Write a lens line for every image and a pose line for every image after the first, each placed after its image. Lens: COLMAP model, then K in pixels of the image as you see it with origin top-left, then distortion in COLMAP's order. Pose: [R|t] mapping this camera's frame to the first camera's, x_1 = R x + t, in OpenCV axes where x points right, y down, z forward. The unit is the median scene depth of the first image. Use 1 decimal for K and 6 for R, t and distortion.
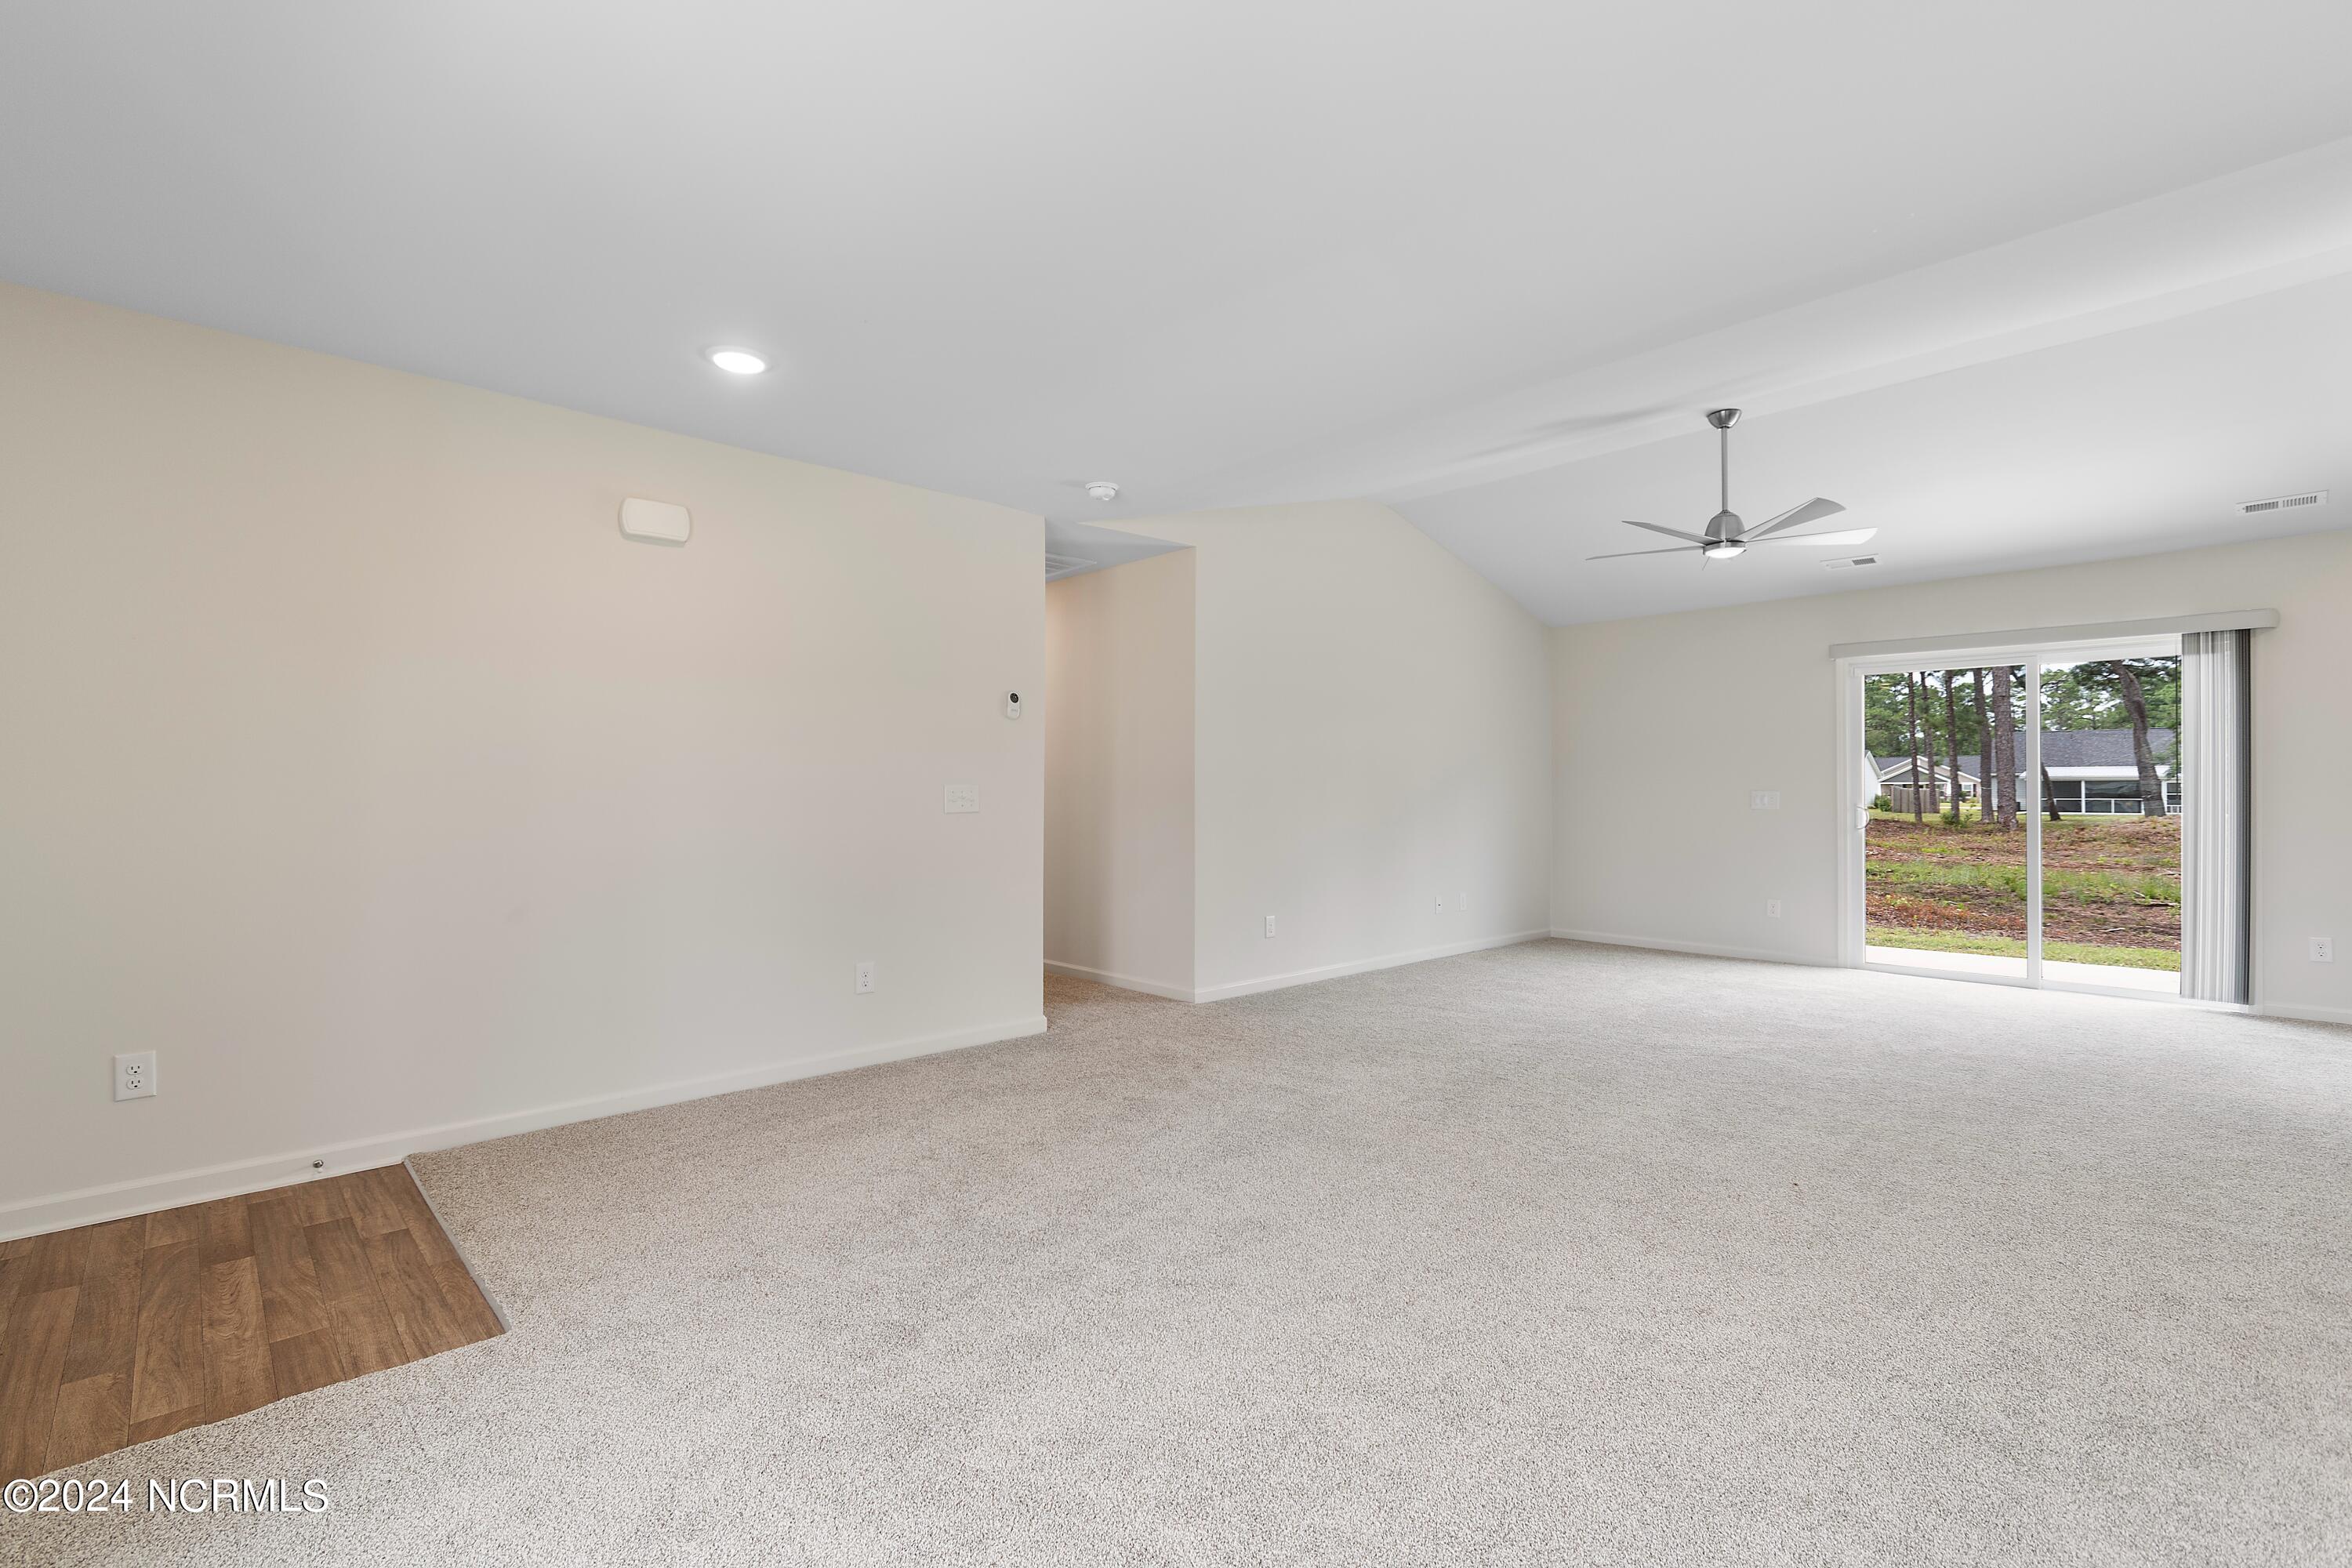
lens RADIAL K [[1040.9, 0, 1165.2], [0, 1040.9, 789.7], [0, 0, 1]] dist [0.000990, -0.000895]
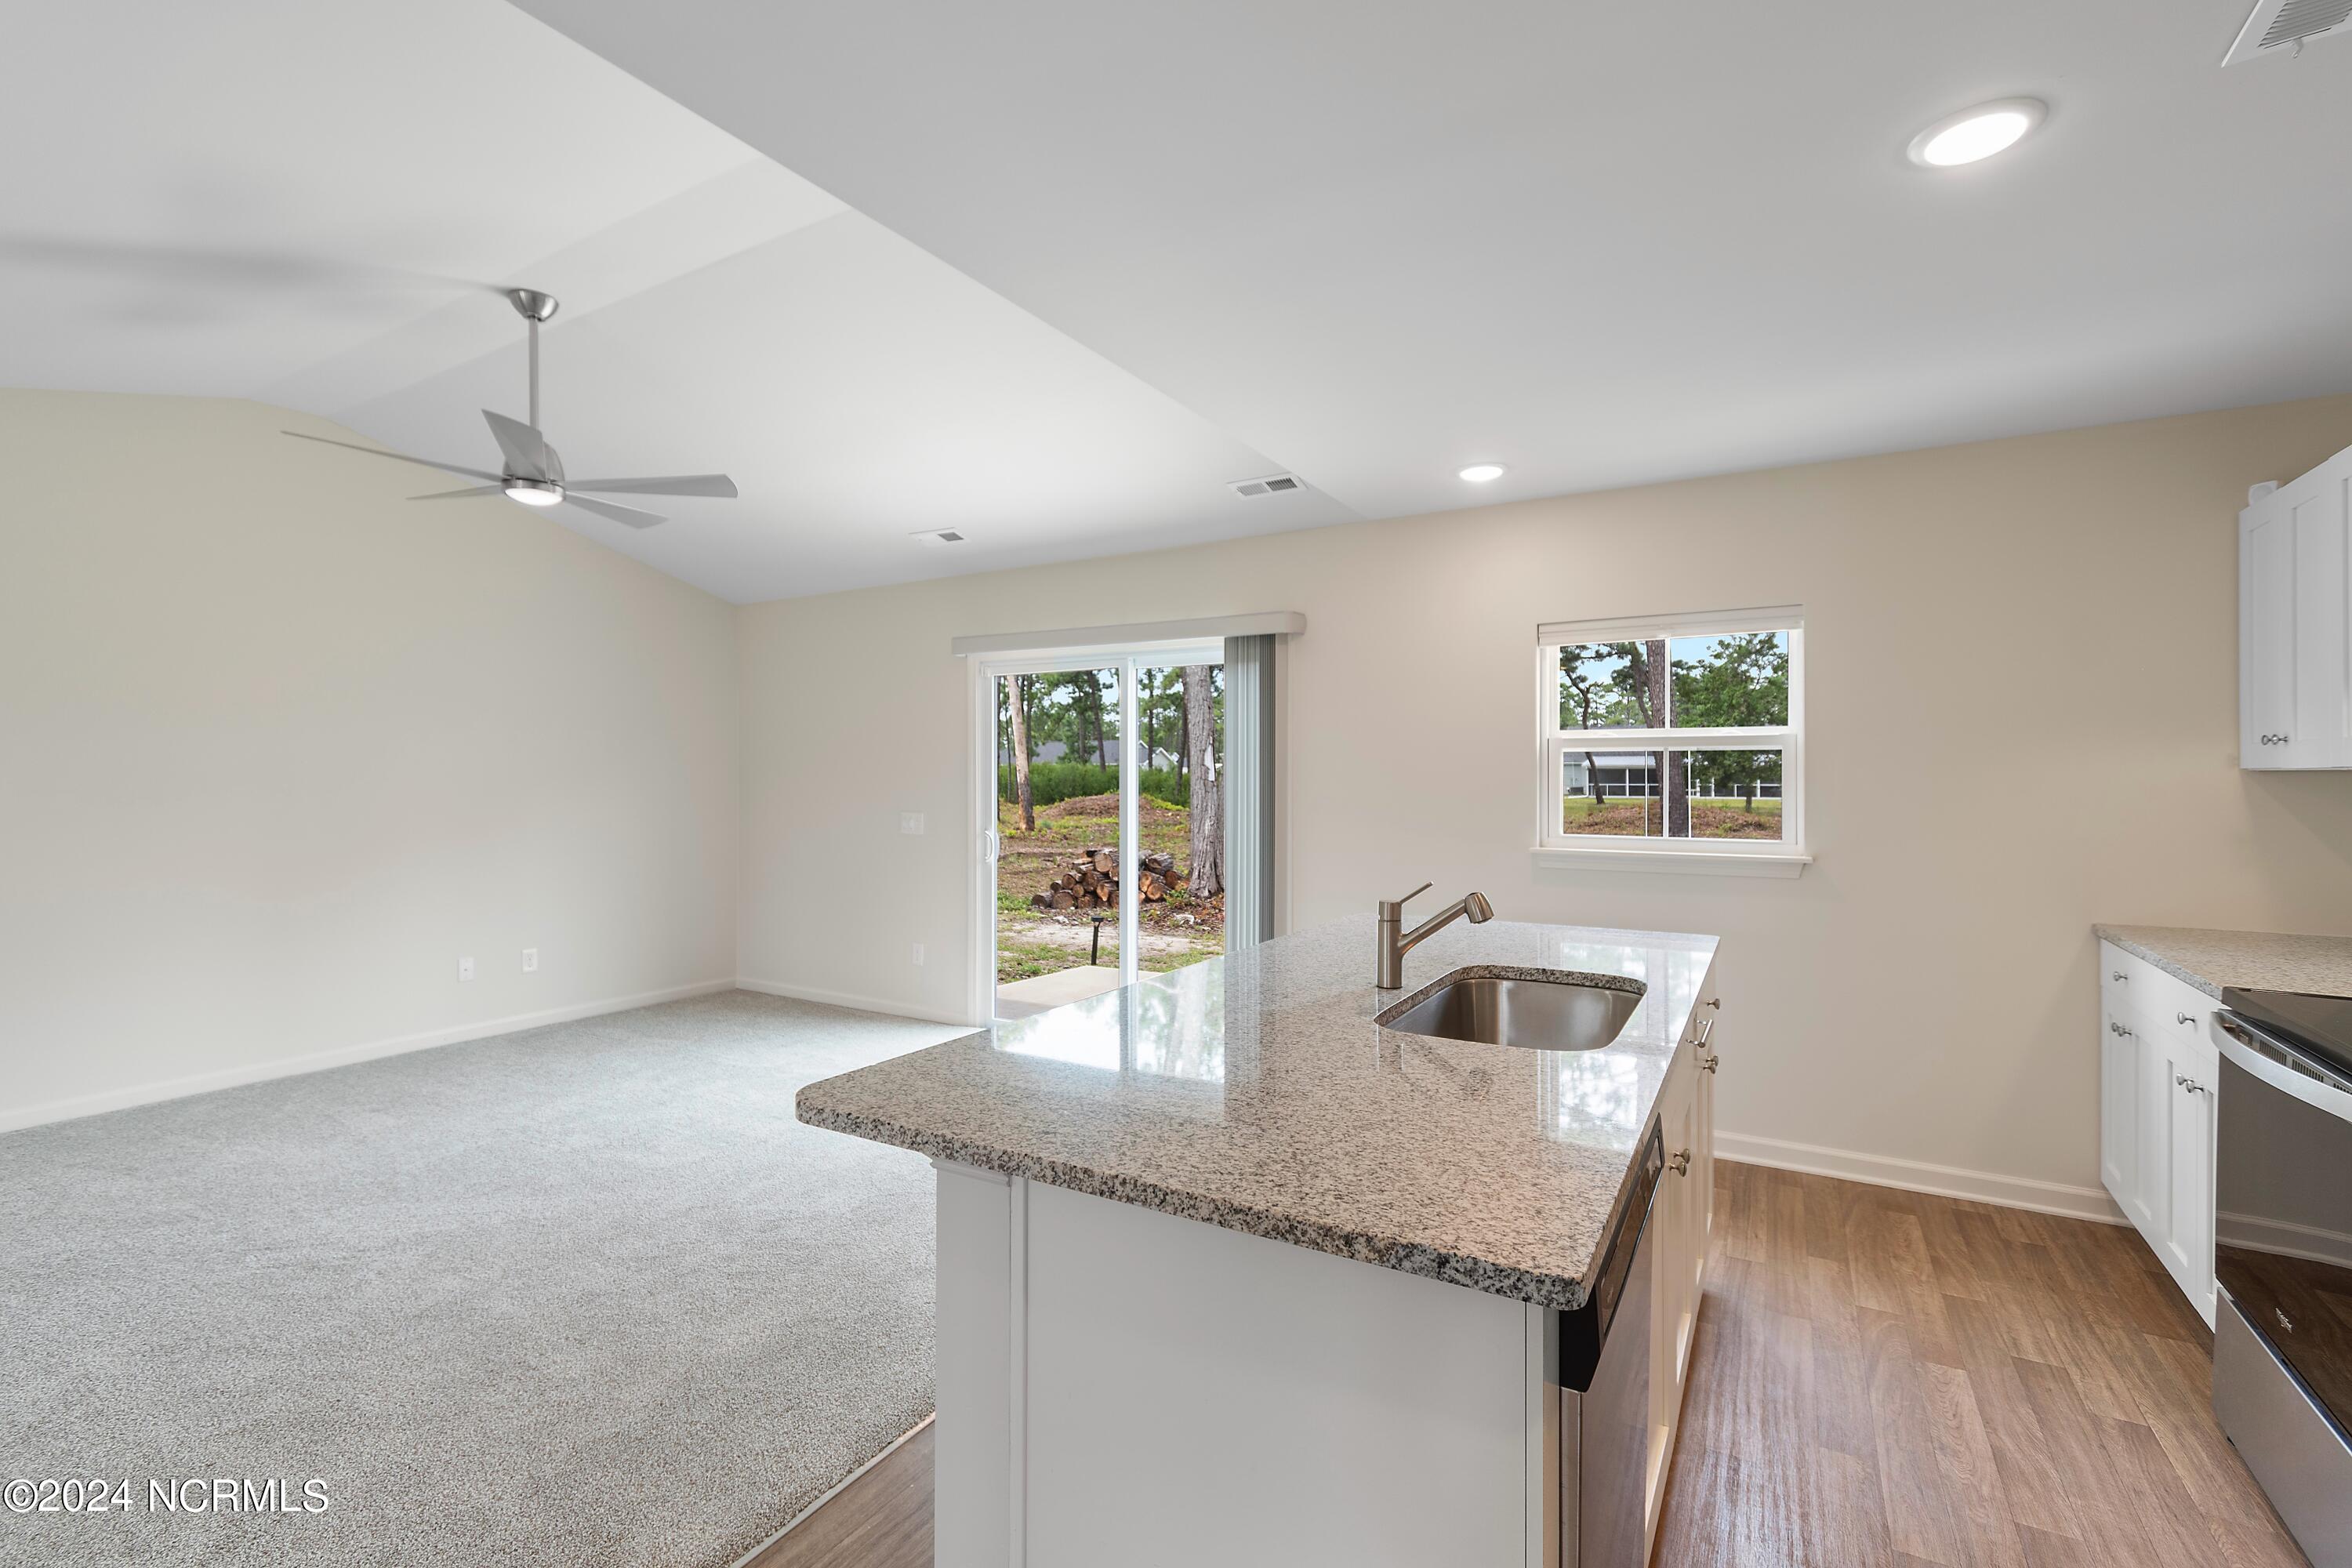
lens RADIAL K [[1044.6, 0, 1167.3], [0, 1044.6, 775.3], [0, 0, 1]] dist [0.001561, -0.000716]
pose [[0.960148, -0.000725, 0.279493, 0.569238], [0.000304, 0.999999, 0.001552, -0.030842], [-0.279494, -0.001405, 0.960147, 0.154676]]
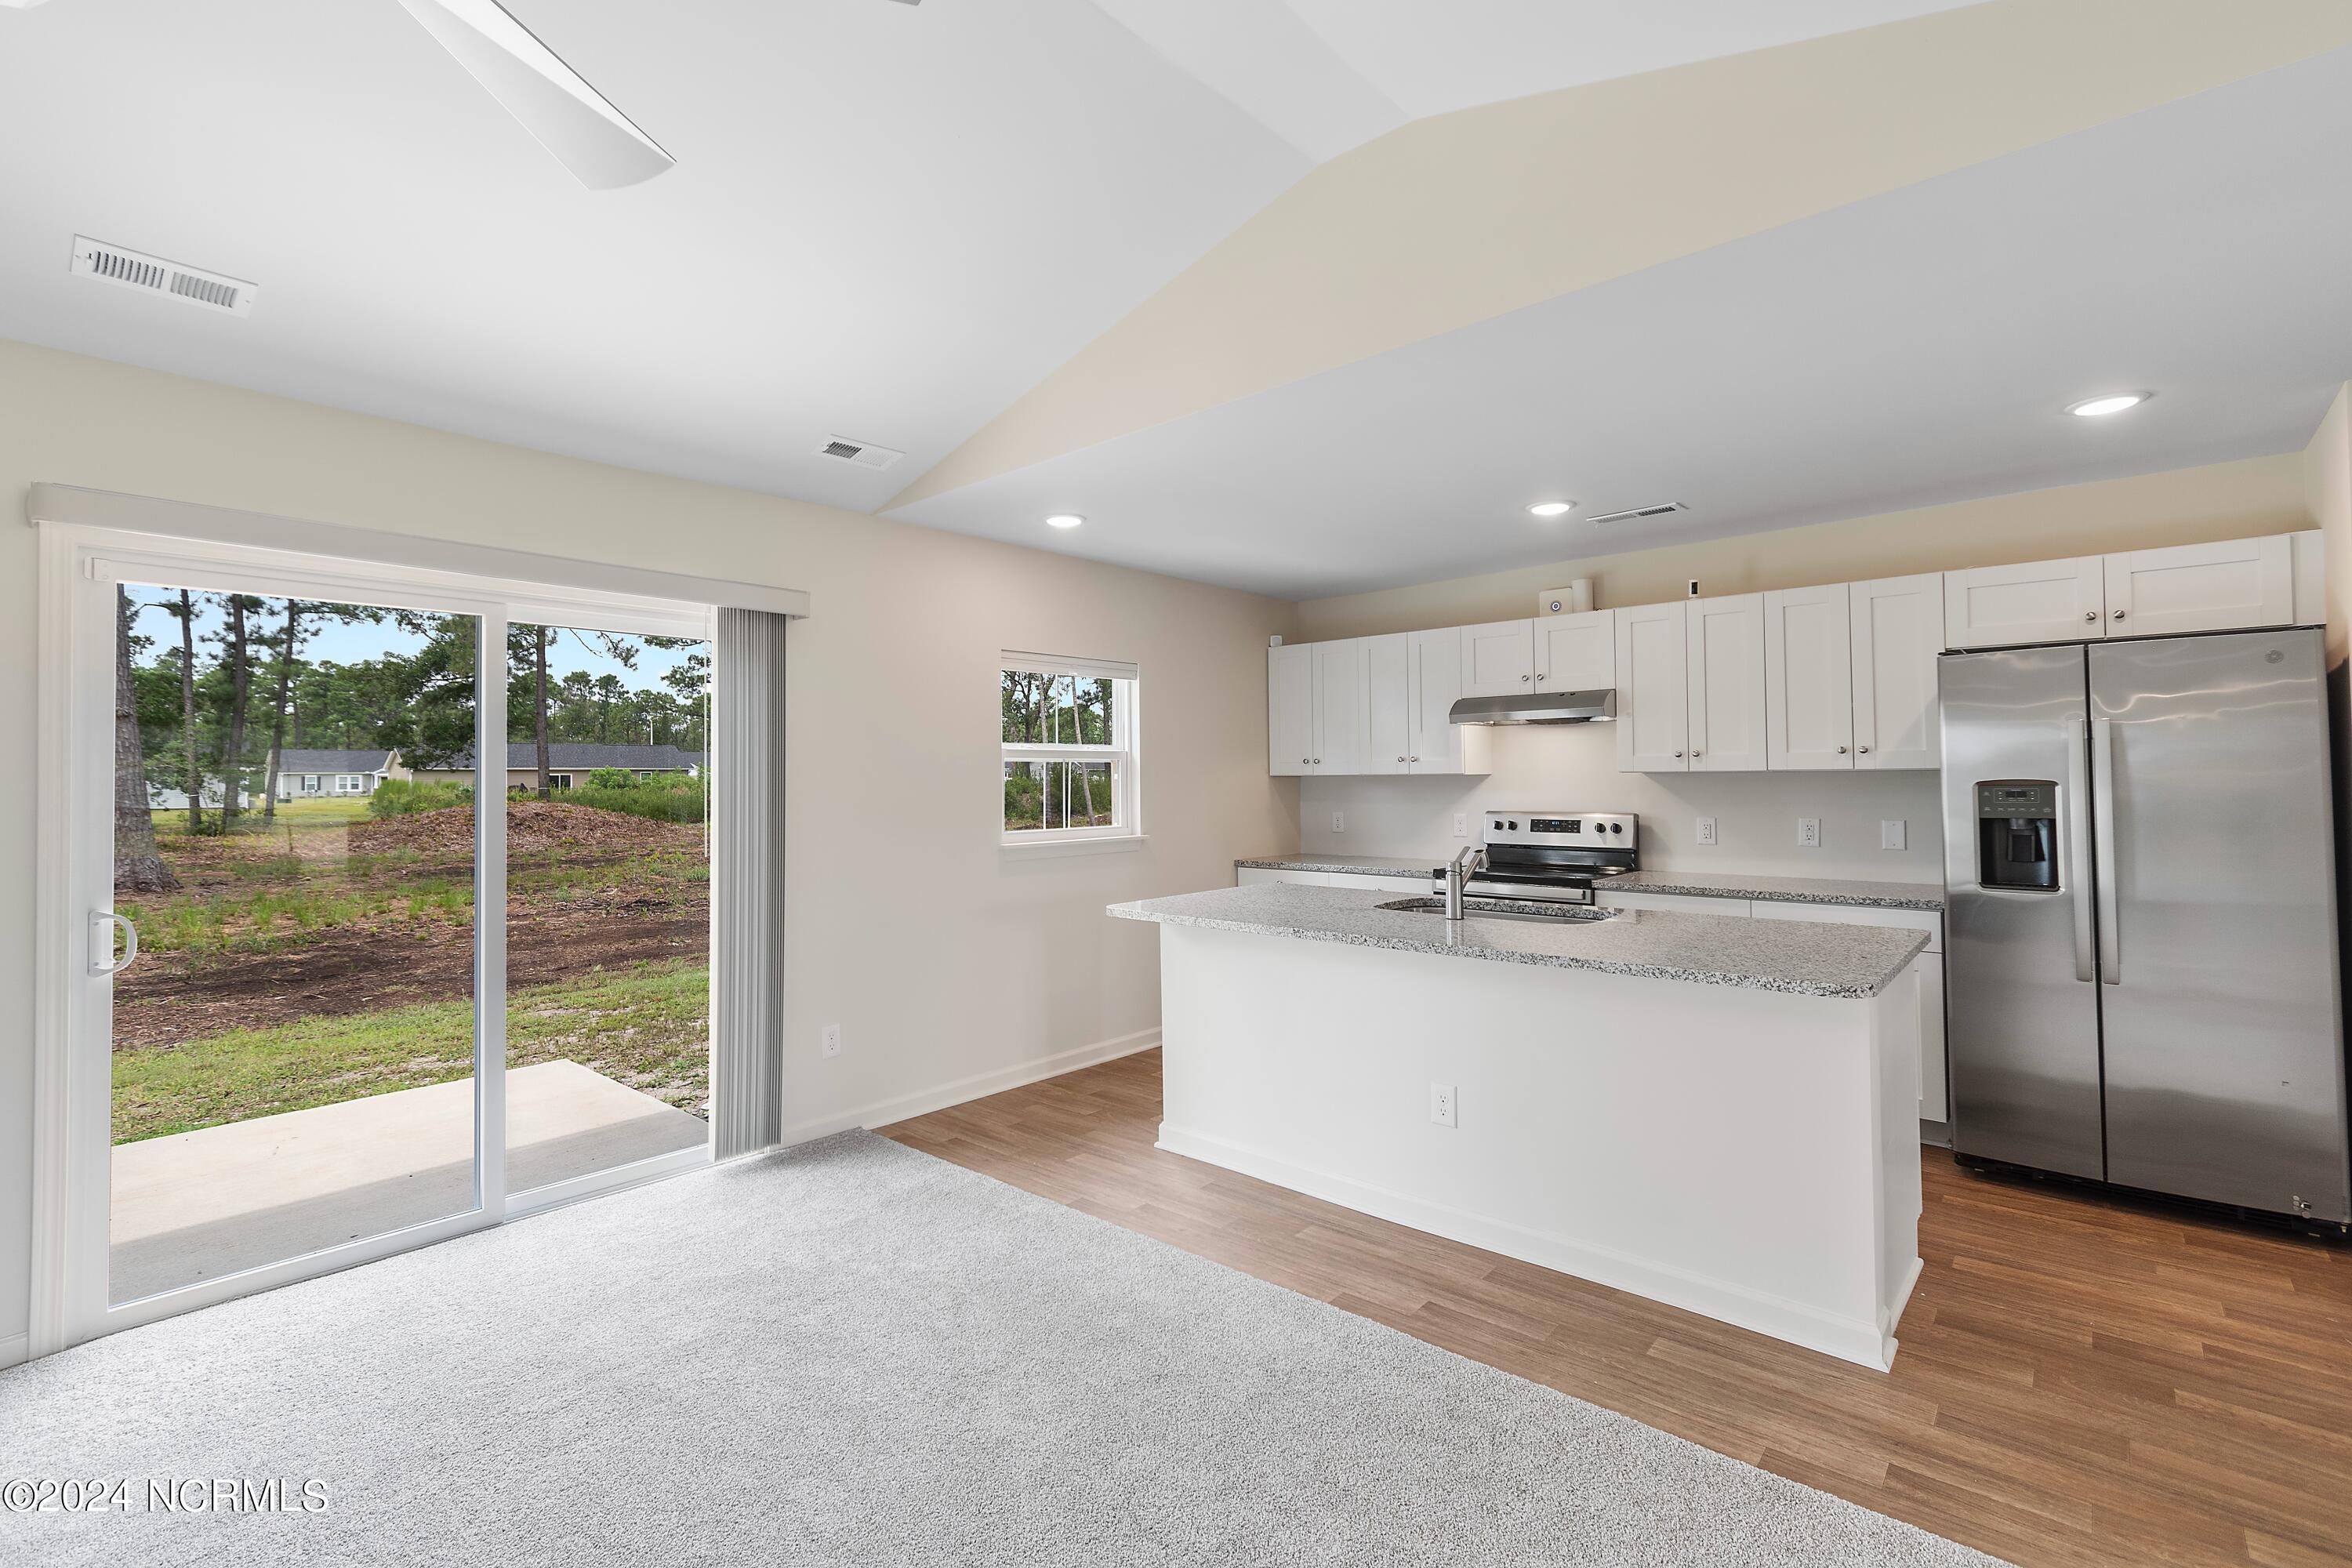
lens RADIAL K [[1049.0, 0, 1173.1], [0, 1049.0, 759.6], [0, 0, 1]] dist [0.001827, -0.000566]
pose [[-0.092549, 0.015807, 0.995583, 0.239343], [0.006520, 0.999862, -0.015269, -0.032745], [-0.995687, 0.005078, -0.092640, 0.635274]]
